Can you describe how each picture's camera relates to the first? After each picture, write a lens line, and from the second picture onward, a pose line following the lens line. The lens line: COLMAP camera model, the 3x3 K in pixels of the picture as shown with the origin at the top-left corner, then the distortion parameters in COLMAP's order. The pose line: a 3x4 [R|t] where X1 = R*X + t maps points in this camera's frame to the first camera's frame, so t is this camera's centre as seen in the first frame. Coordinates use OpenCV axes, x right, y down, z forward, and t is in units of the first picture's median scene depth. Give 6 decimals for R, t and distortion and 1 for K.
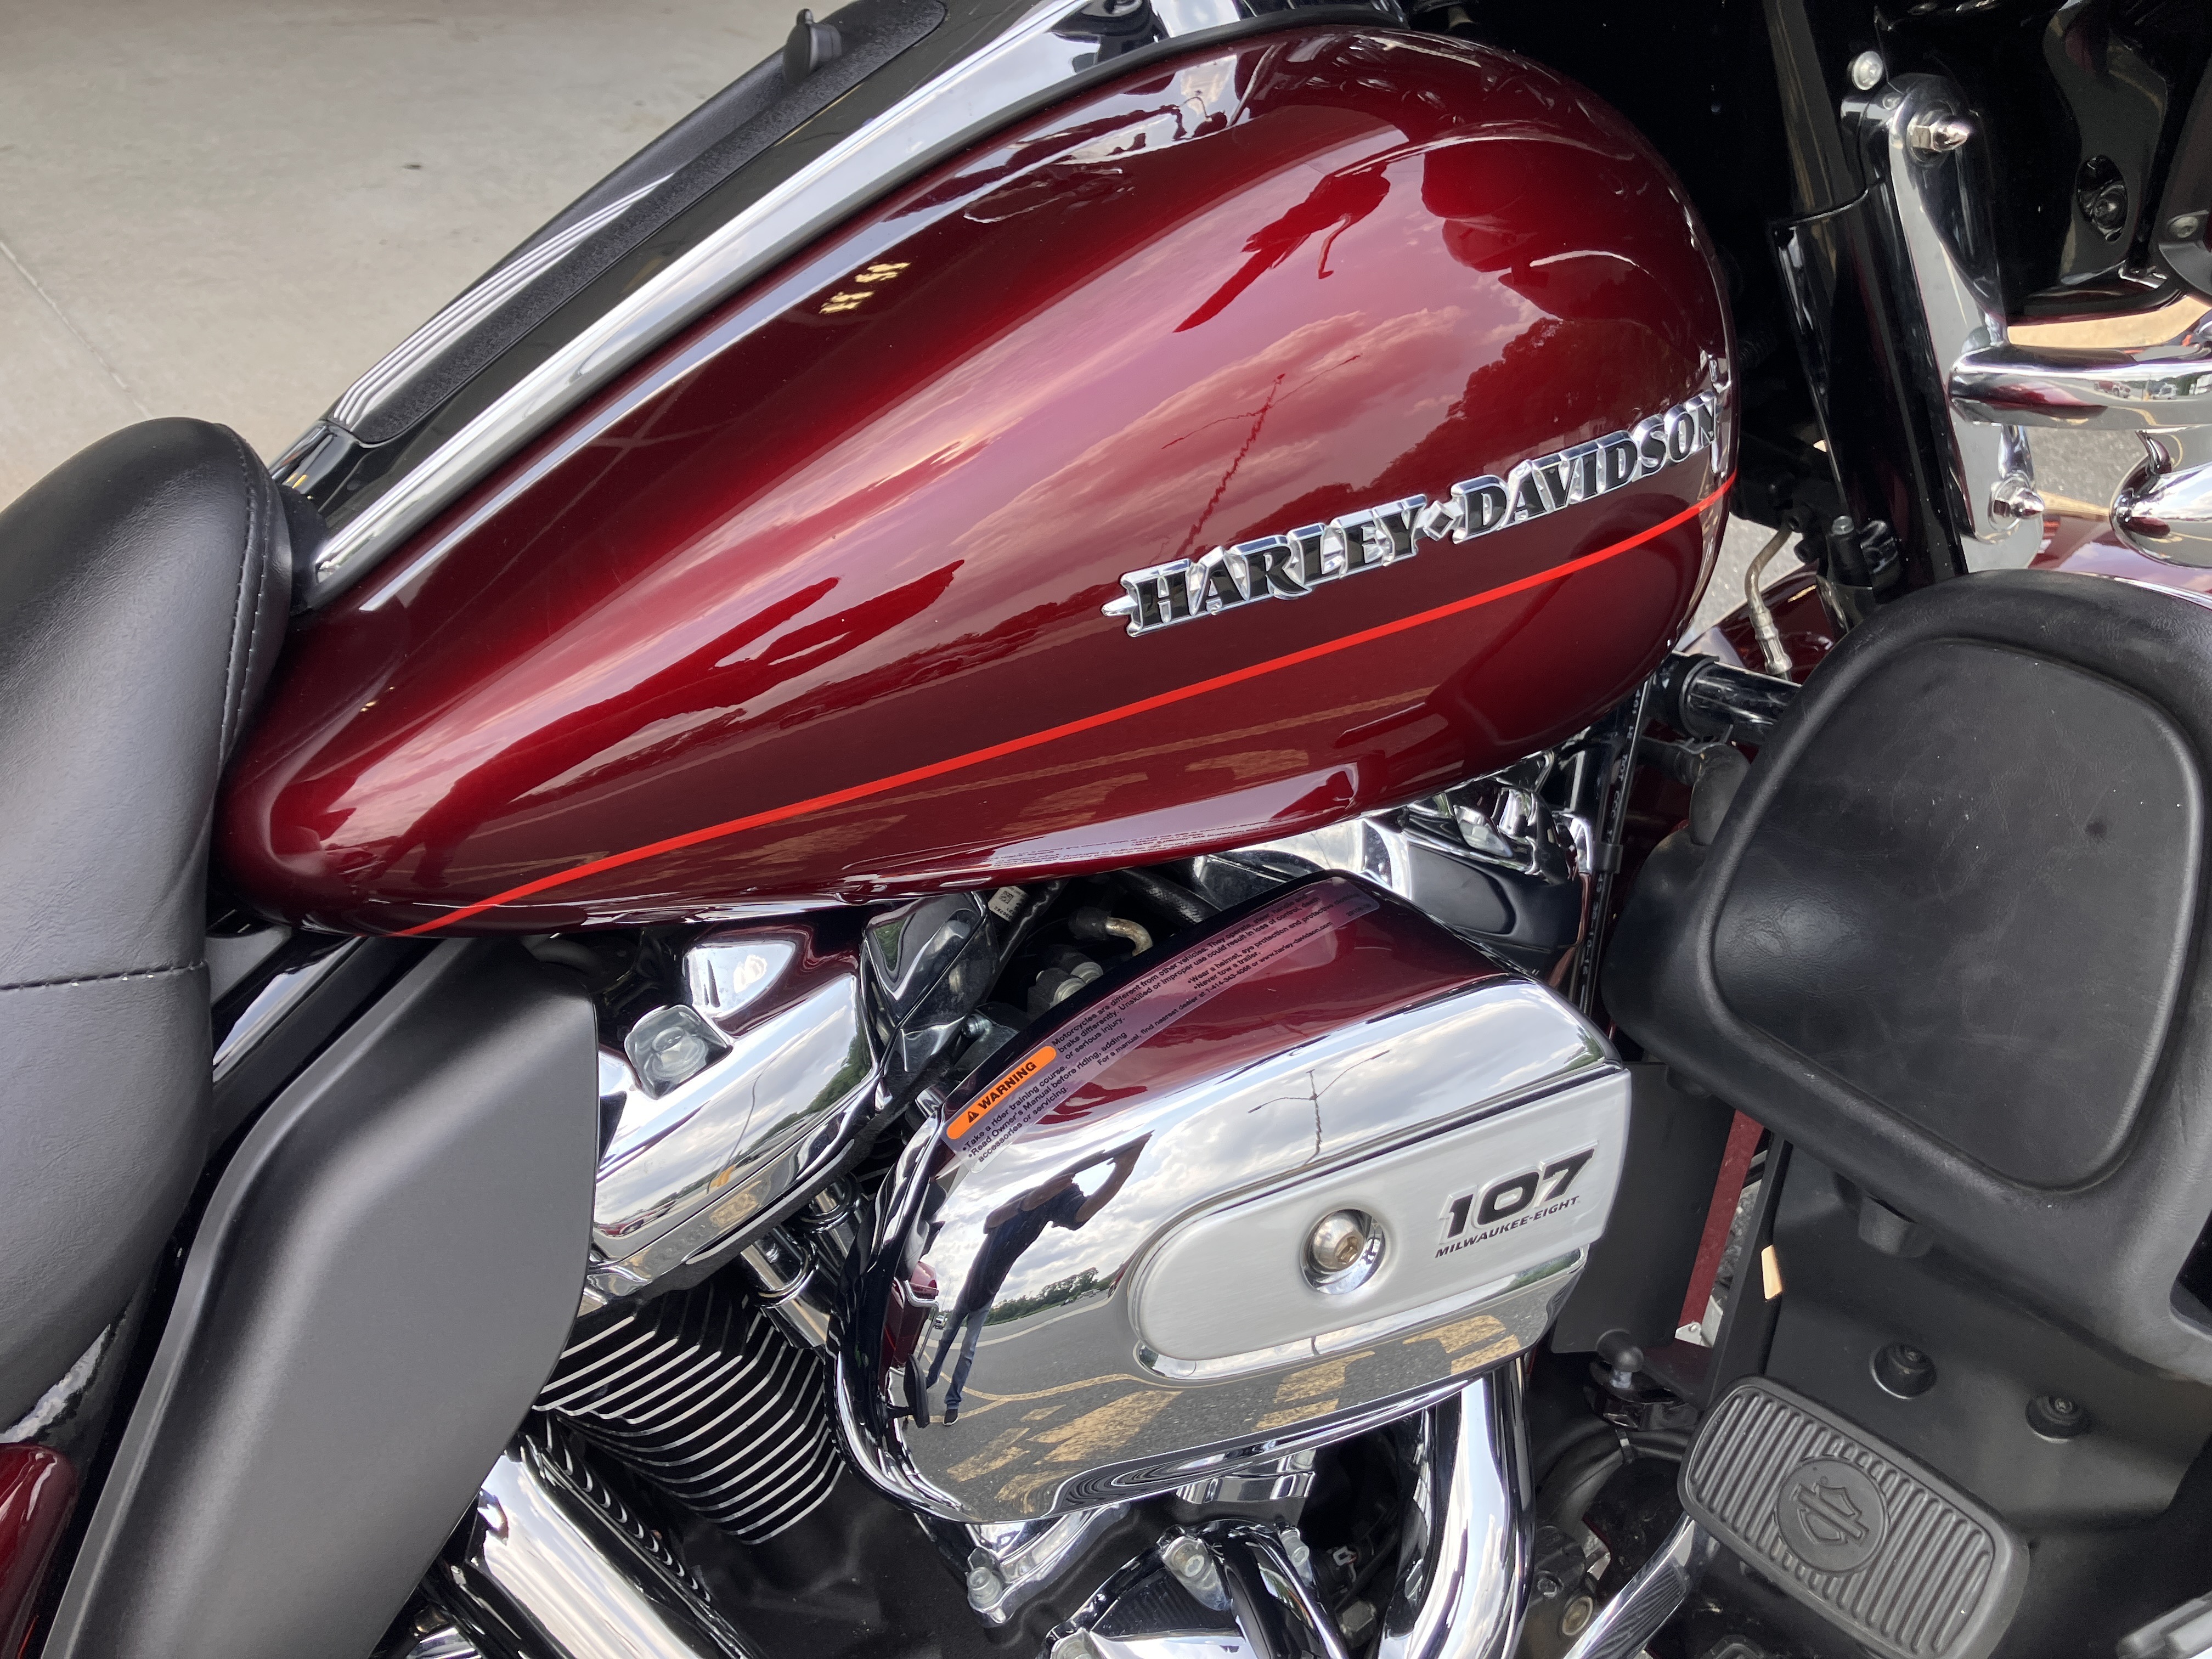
lens RADIAL K [[1769.9, 0, 1099.7], [0, 1769.9, 834.3], [0, 0, 1]] dist [0.014944, -0.003385]
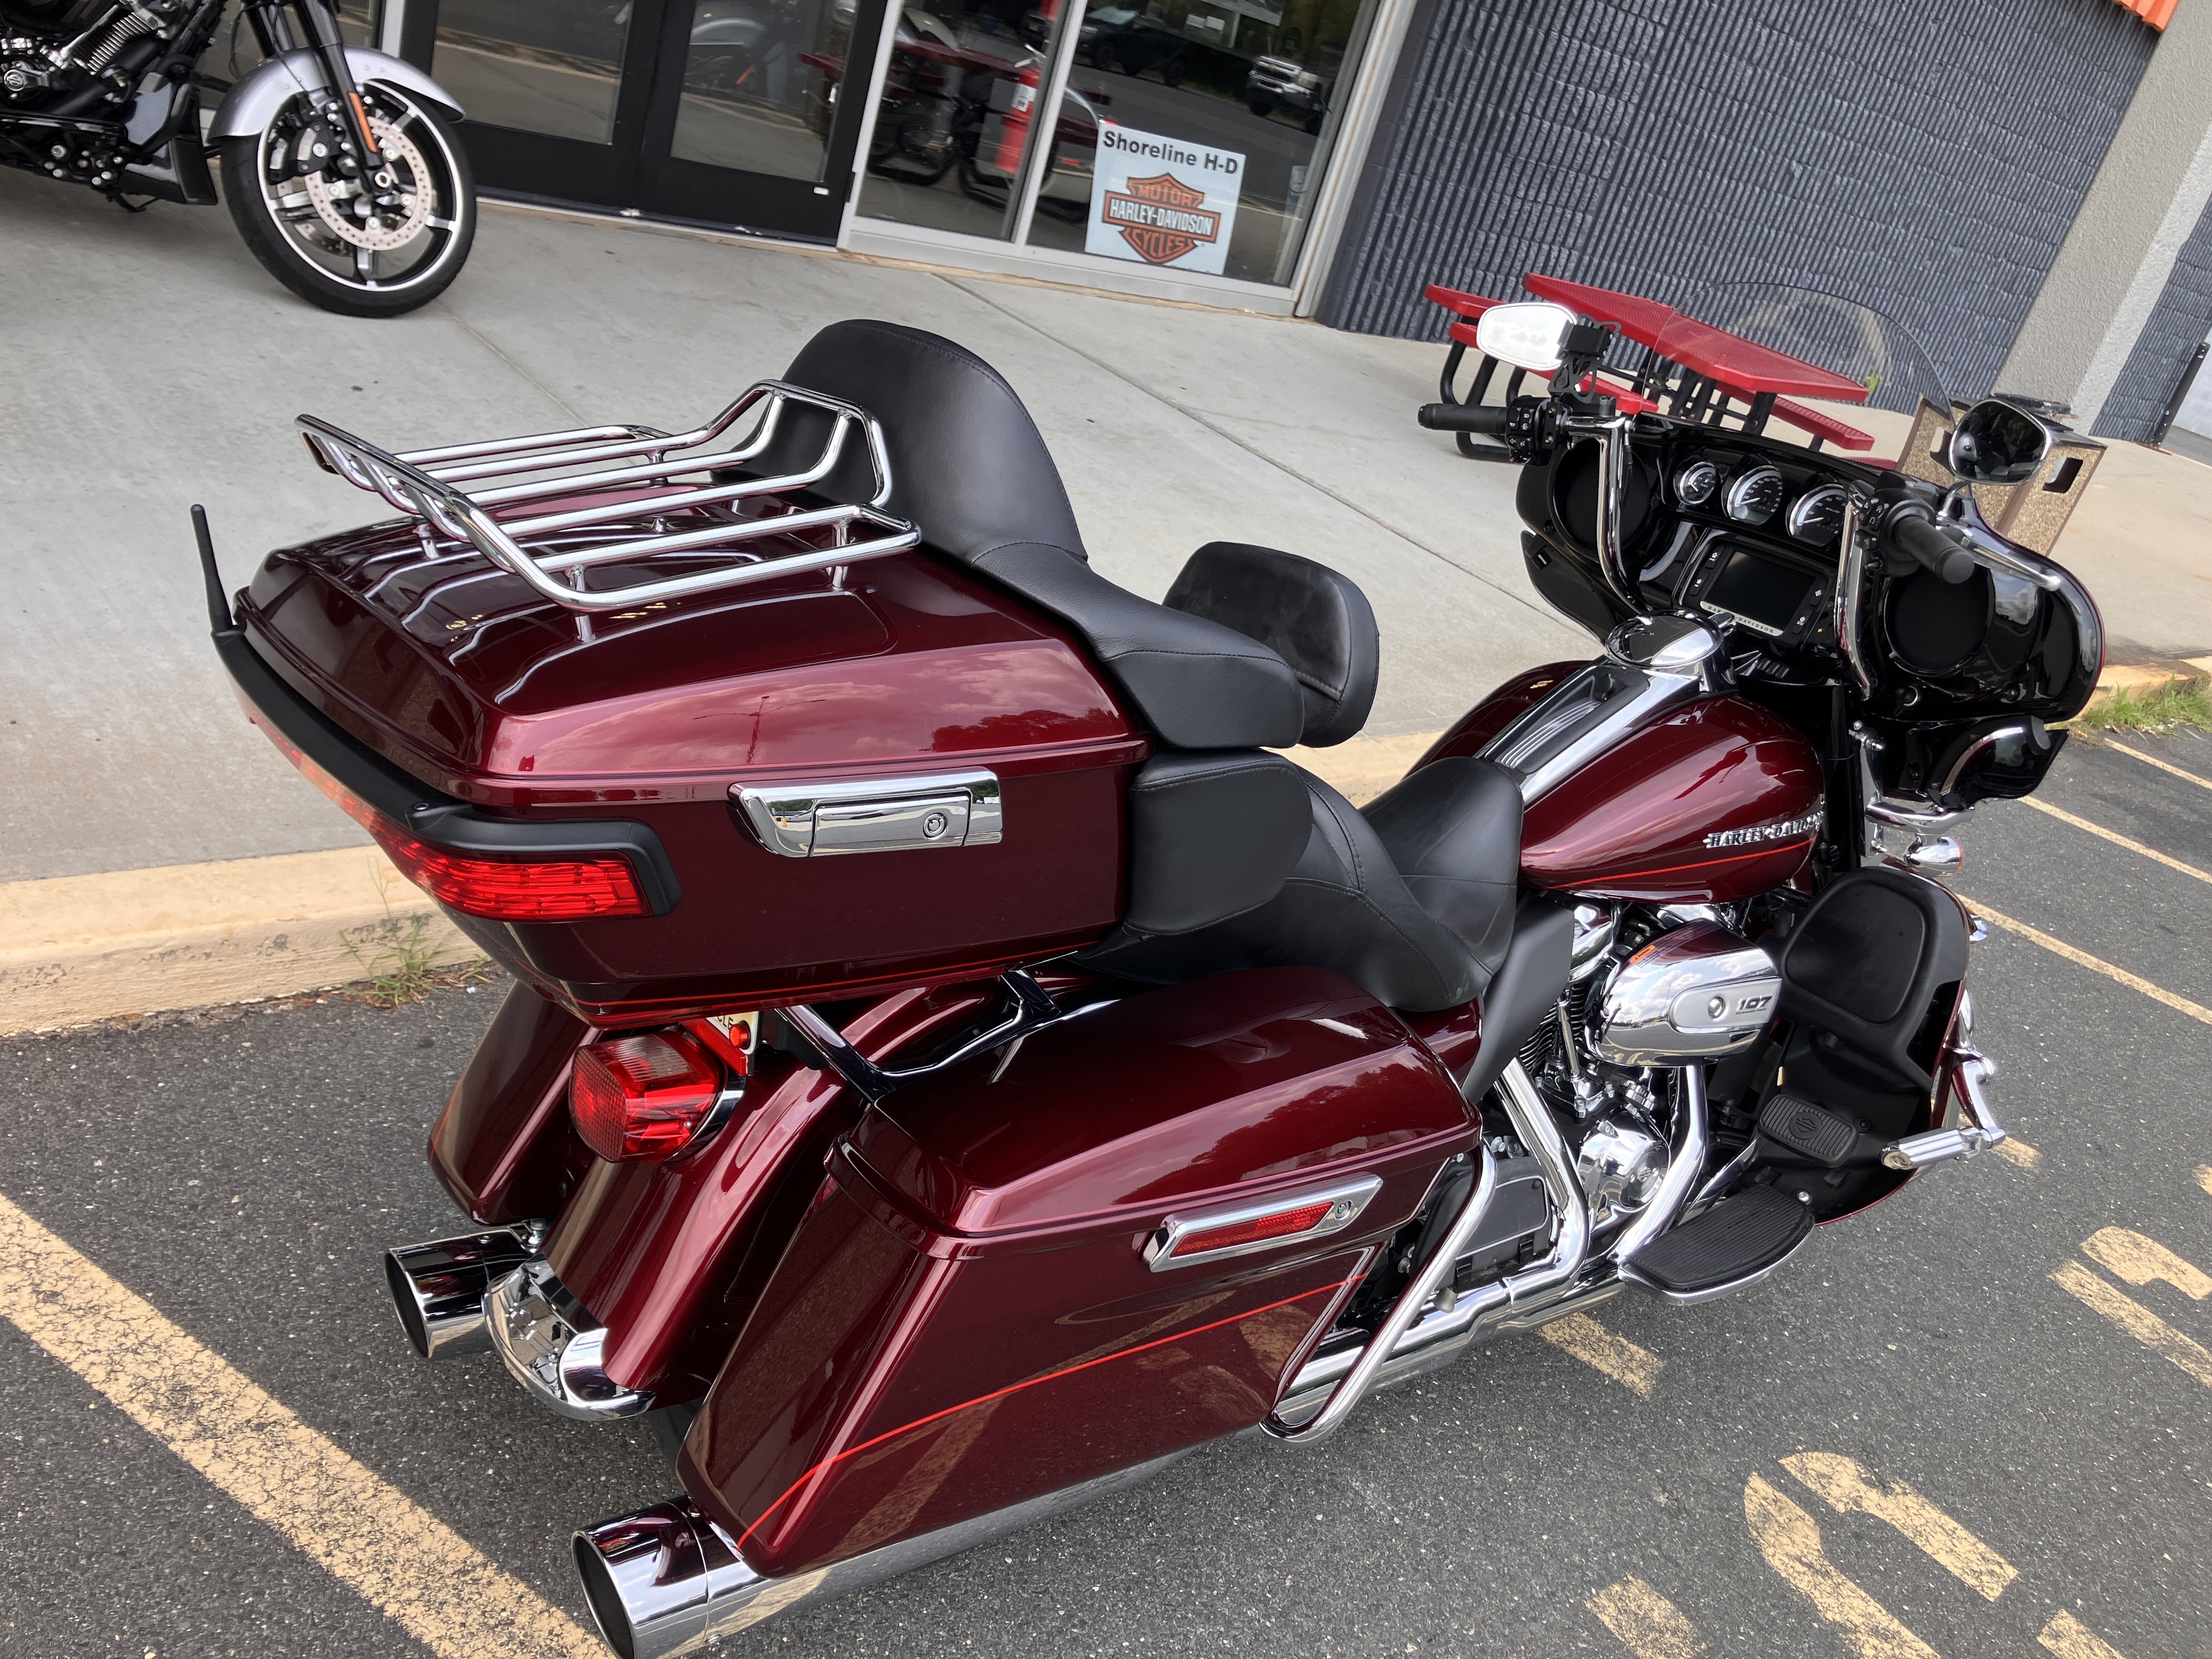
lens RADIAL K [[1769.9, 0, 1115.3], [0, 1769.9, 821.3], [0, 0, 1]] dist [0.014944, -0.003385]
pose [[0.977511, 0.166415, 0.129535, -1.420778], [-0.151107, 0.981179, -0.120228, 0.408497], [-0.147104, 0.097951, 0.984259, -2.220350]]
